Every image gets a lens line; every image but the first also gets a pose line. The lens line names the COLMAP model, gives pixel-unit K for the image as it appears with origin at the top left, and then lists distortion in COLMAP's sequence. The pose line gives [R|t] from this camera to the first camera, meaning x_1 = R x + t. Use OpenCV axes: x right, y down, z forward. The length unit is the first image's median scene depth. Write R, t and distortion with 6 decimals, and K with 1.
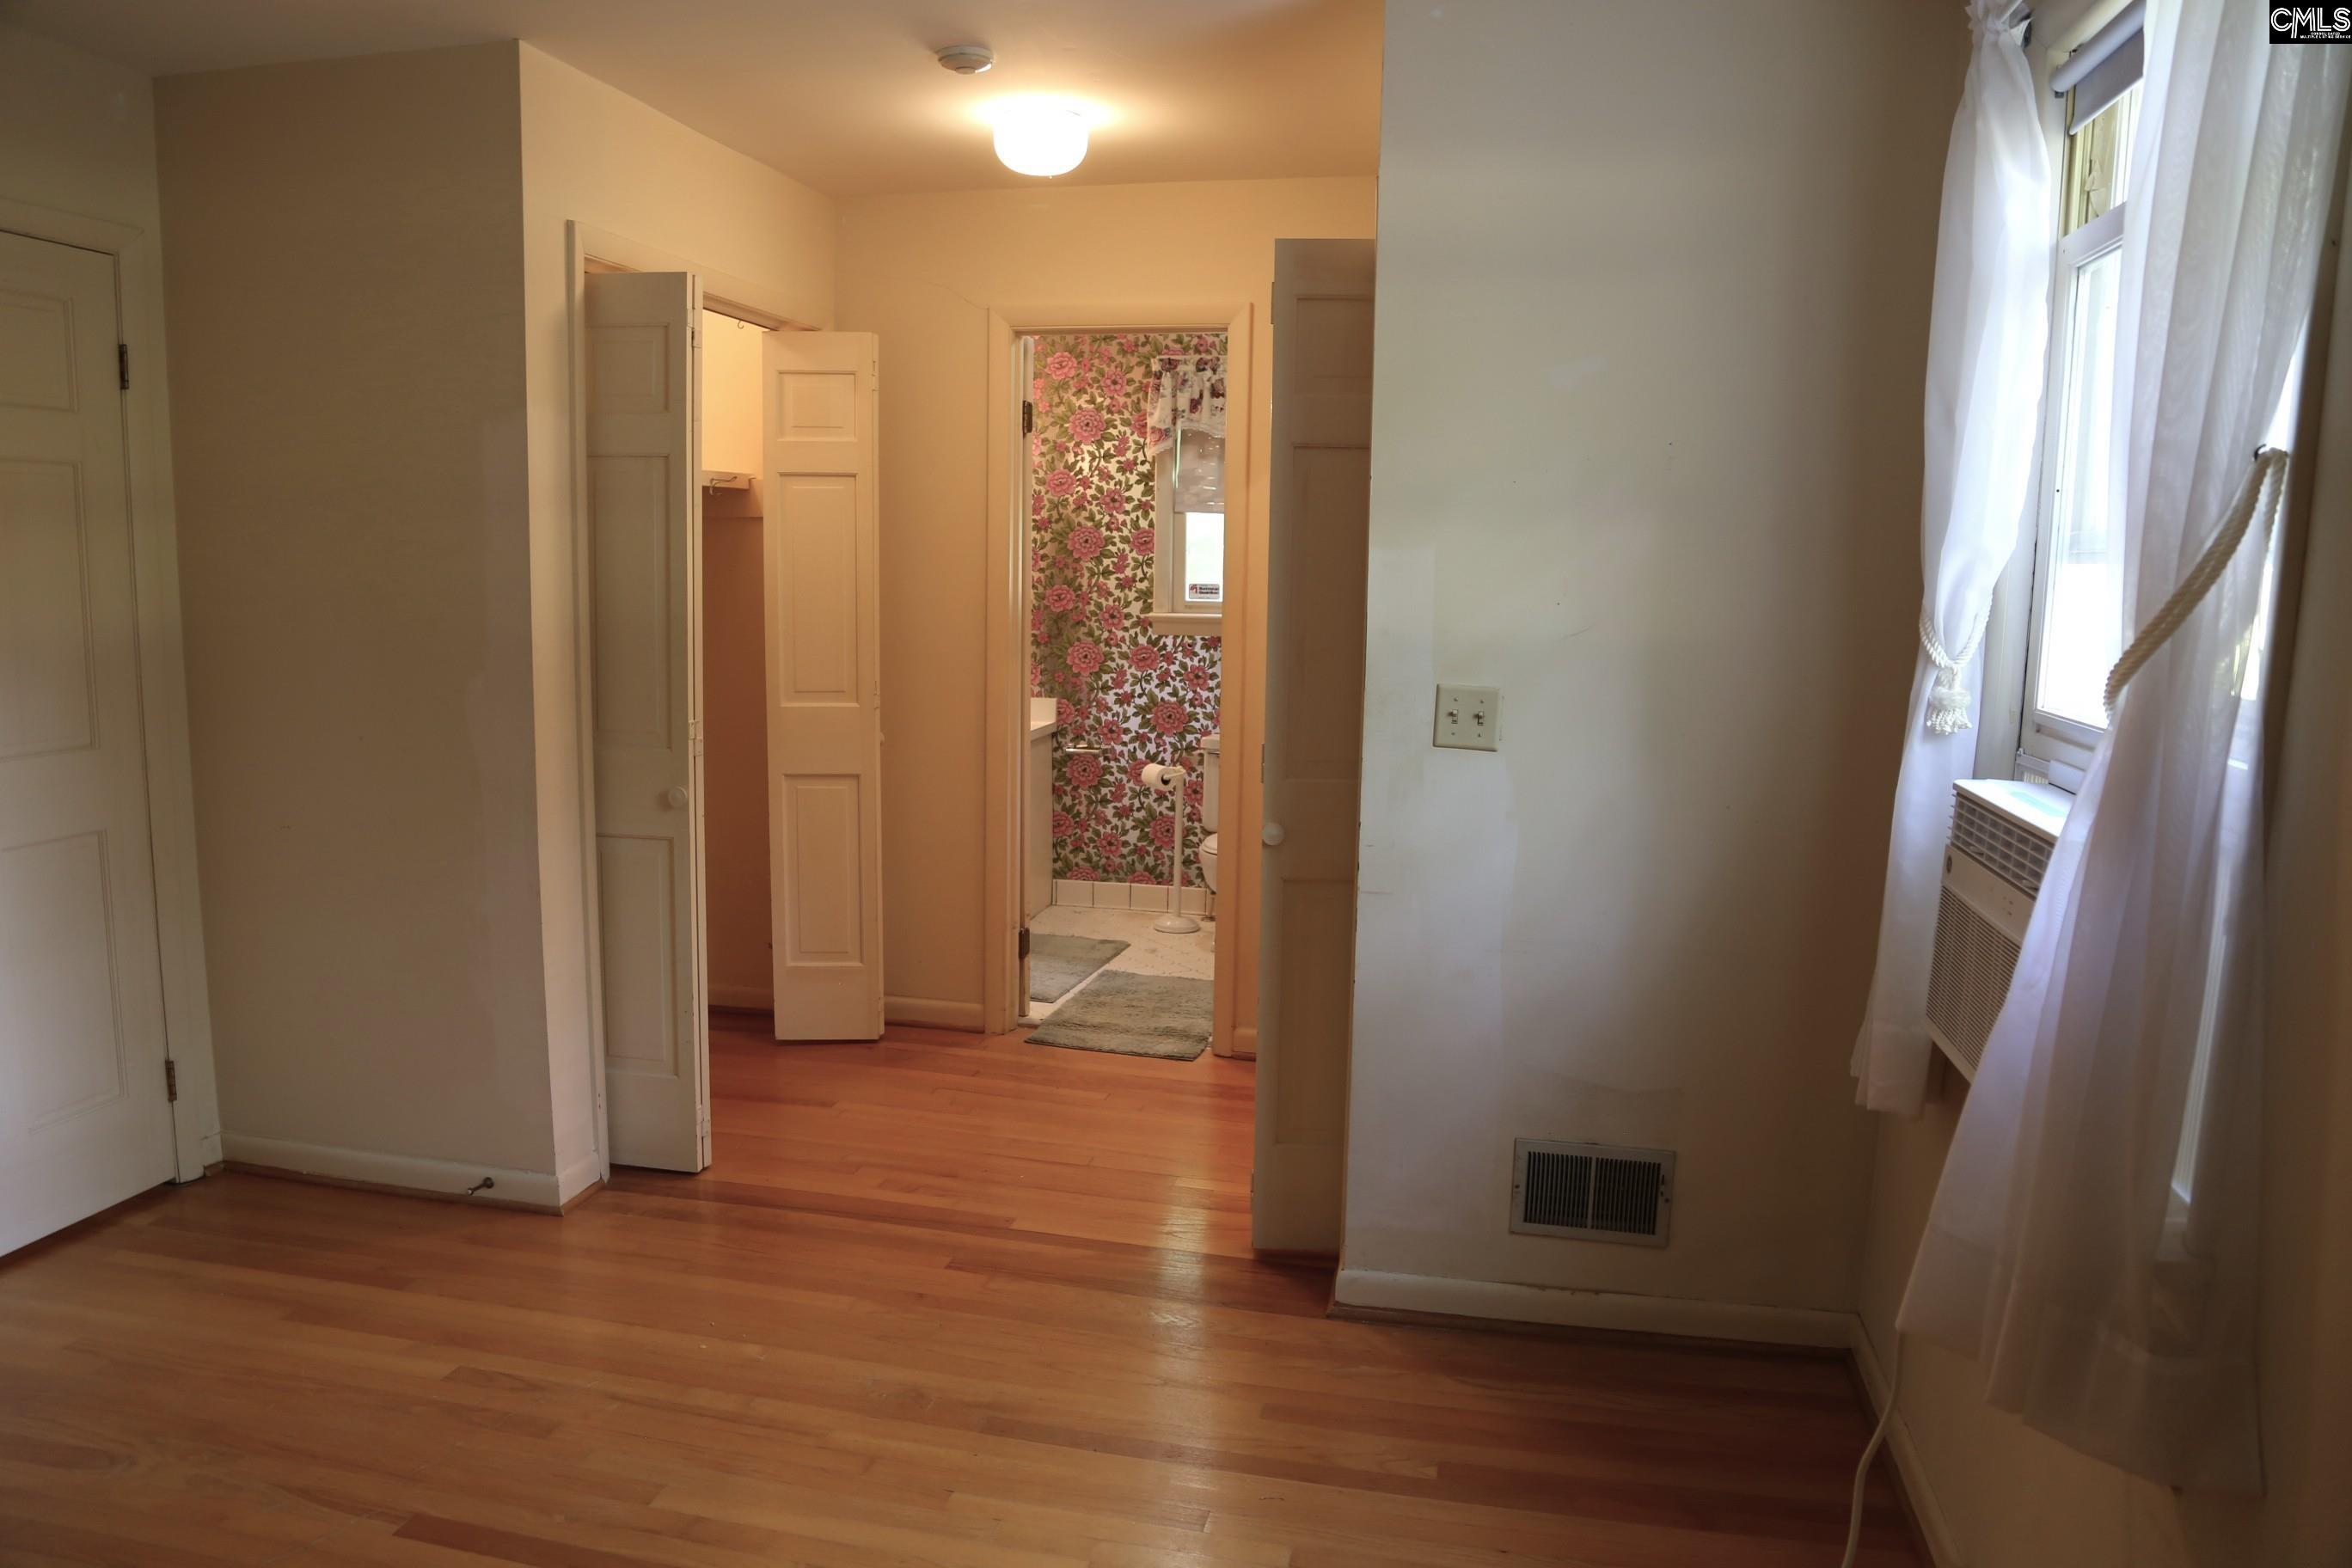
lens RADIAL K [[1588.2, 0, 1177.6], [0, 1588.2, 800.7], [0, 0, 1]] dist [-0.114743, 0.053967]
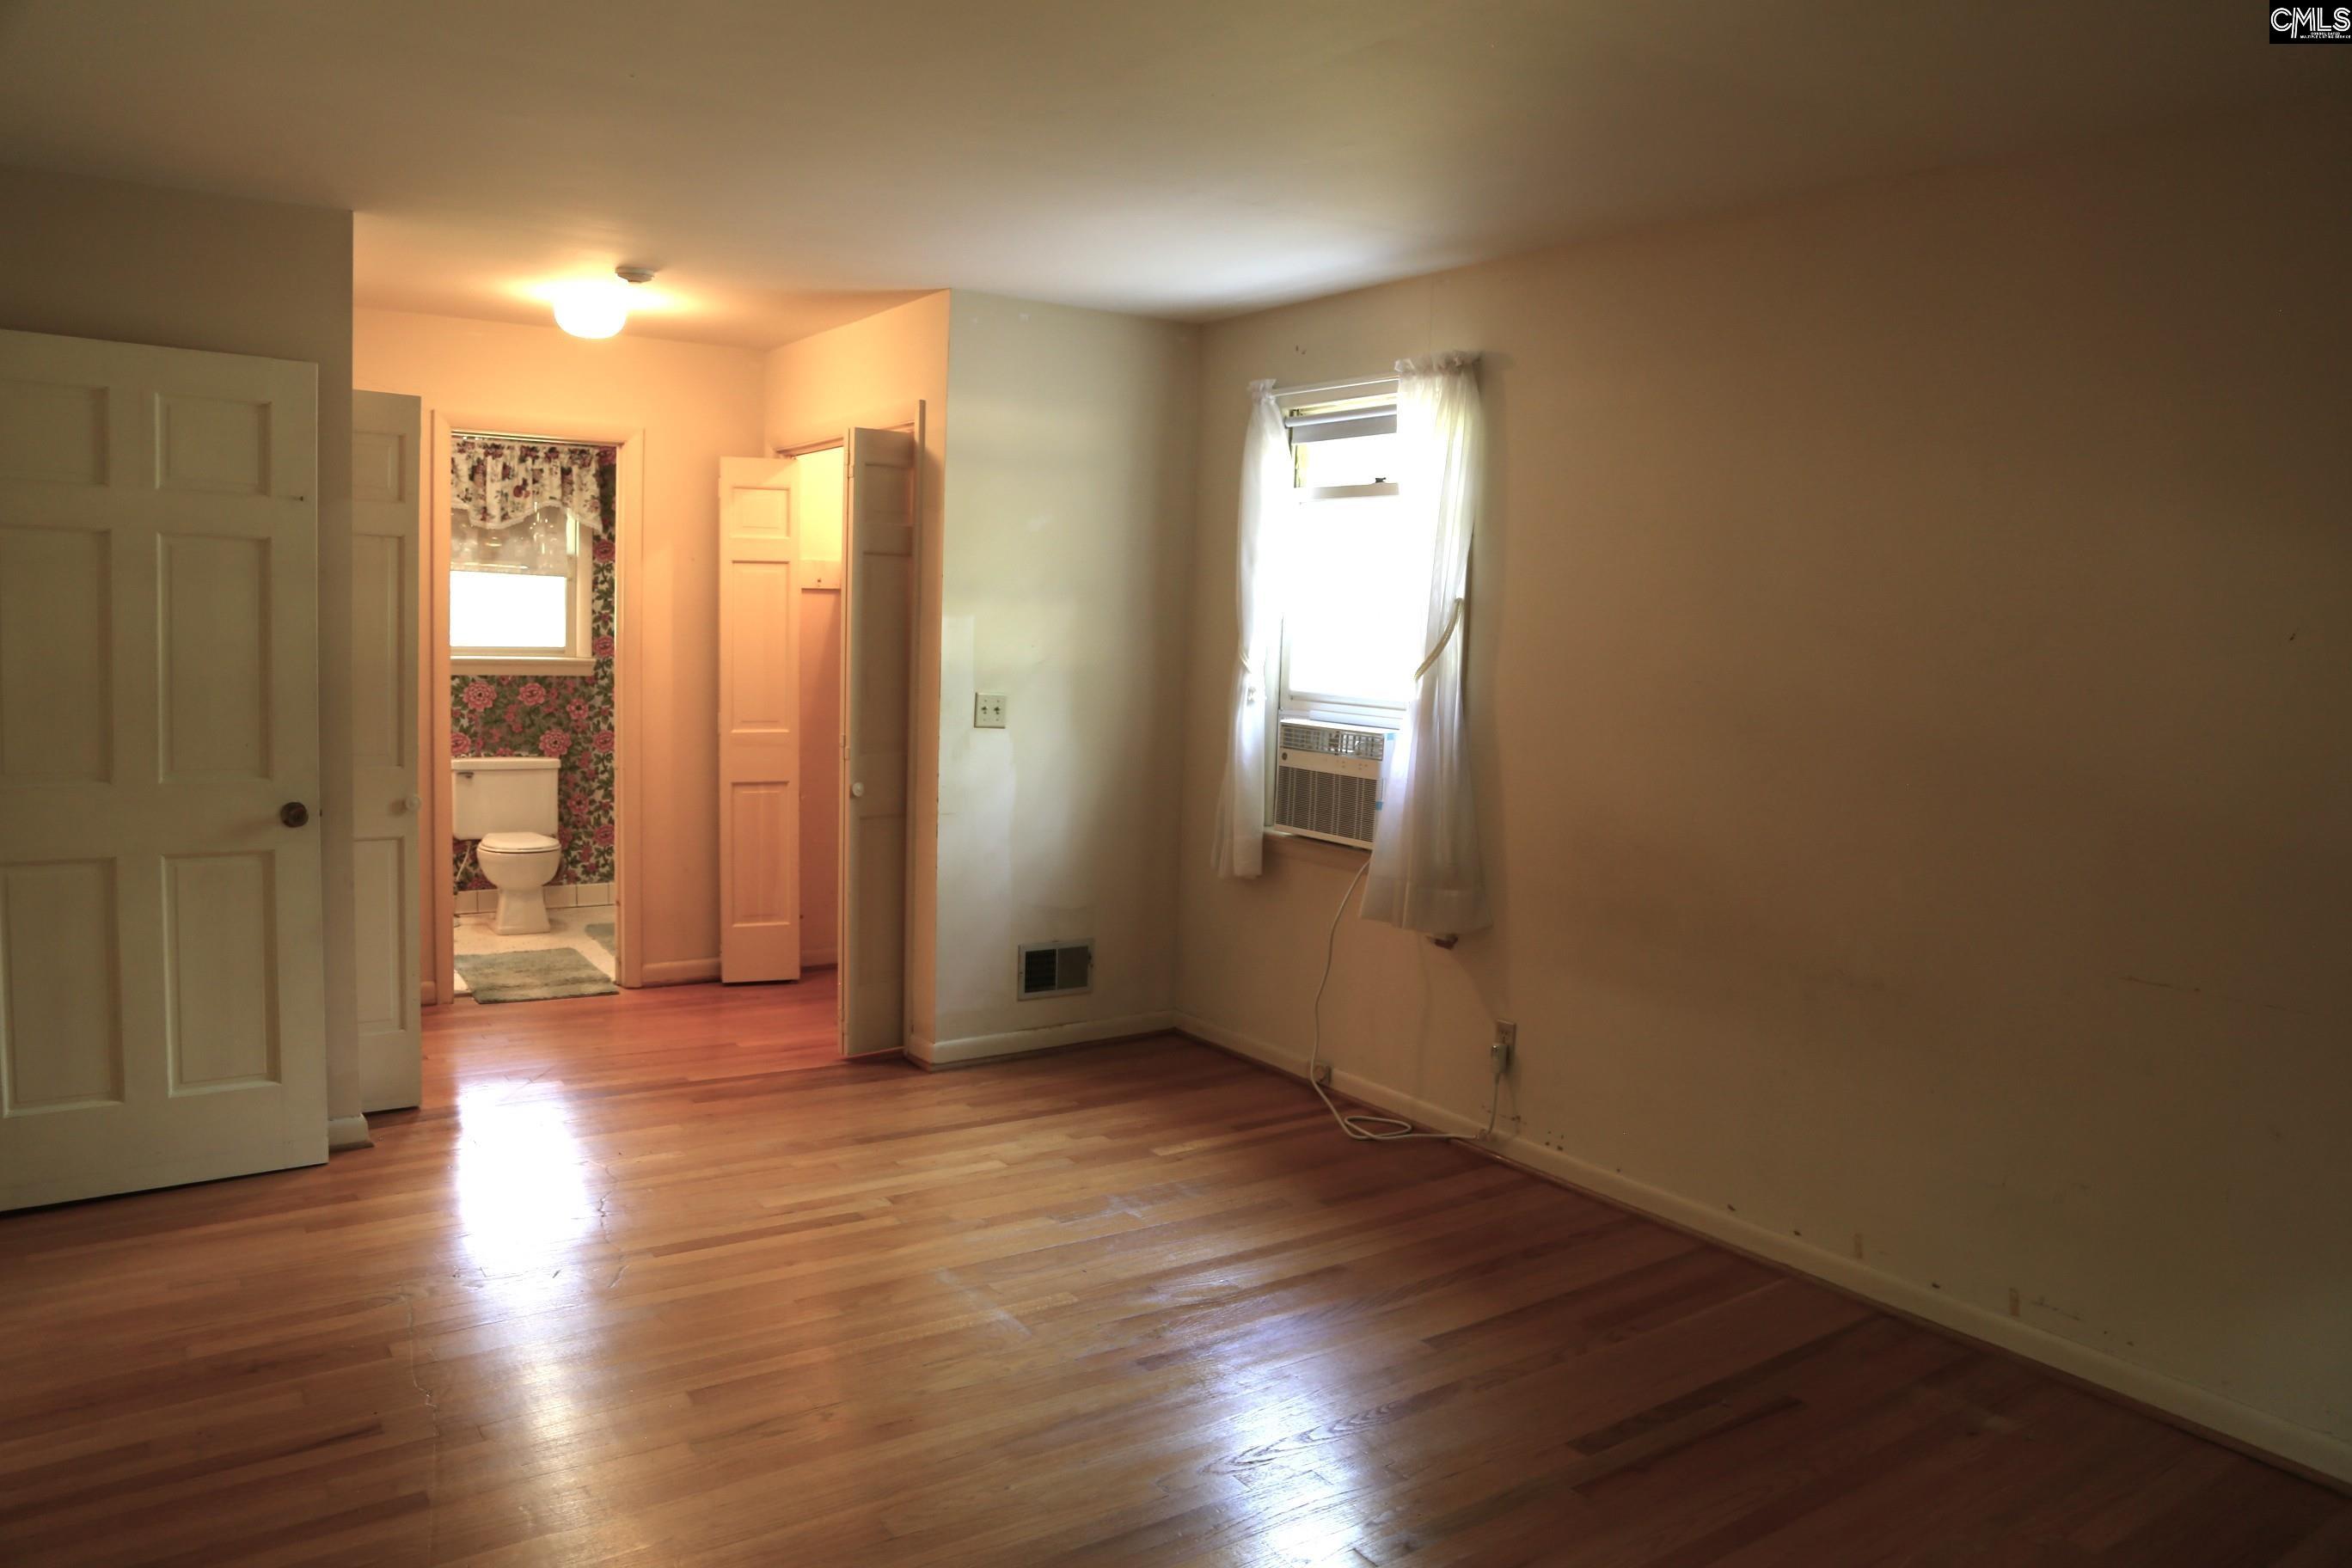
lens RADIAL K [[1588.2, 0, 1169.9], [0, 1588.2, 774.5], [0, 0, 1]] dist [-0.114743, 0.053967]
pose [[0.681628, -0.065948, 0.728721, -0.979511], [0.090711, 0.995863, 0.005275, 0.028674], [-0.726054, 0.062508, 0.684791, -0.370769]]
